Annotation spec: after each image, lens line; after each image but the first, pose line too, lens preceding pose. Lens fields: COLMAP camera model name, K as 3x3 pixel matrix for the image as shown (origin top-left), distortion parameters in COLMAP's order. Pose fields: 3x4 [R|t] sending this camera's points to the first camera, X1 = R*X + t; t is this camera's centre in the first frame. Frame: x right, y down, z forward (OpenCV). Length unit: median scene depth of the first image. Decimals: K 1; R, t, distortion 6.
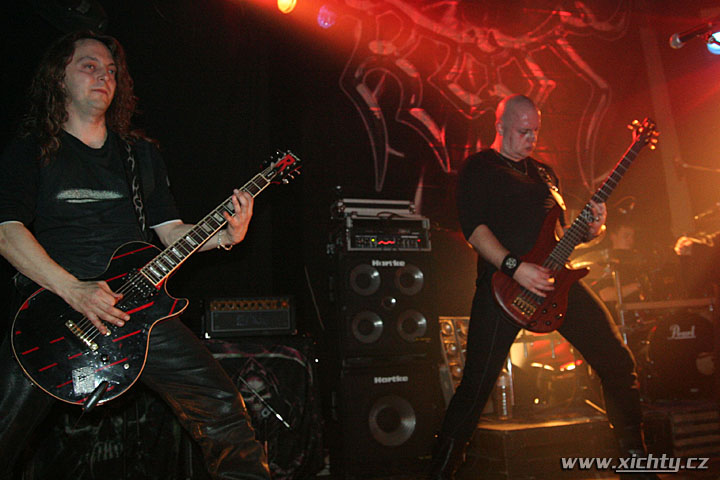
lens RADIAL K [[663.9, 0, 360.2], [0, 663.9, 239.7], [0, 0, 1]] dist [-0.008853, 0.000000]
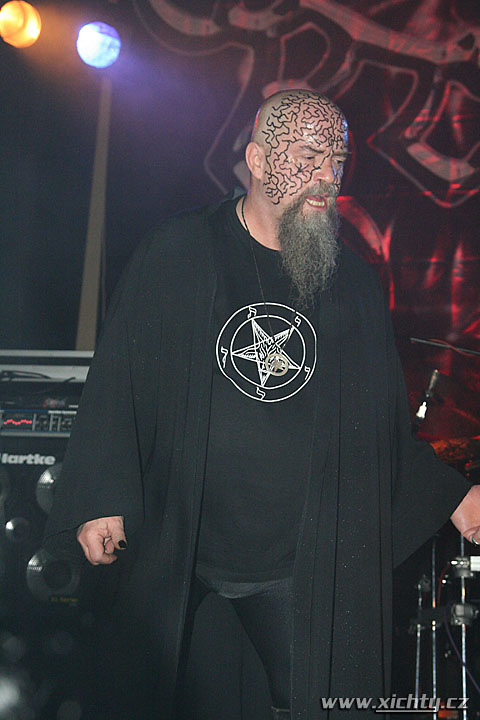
lens RADIAL K [[1161.6, 0, 241.0], [0, 1161.6, 360.7], [0, 0, 1]] dist [0.316369, 0.000000]
pose [[0.907796, -0.022188, -0.418824, 0.402105], [-0.018013, 0.995616, -0.091789, 0.025847], [0.419025, 0.090870, 0.903416, 0.105623]]
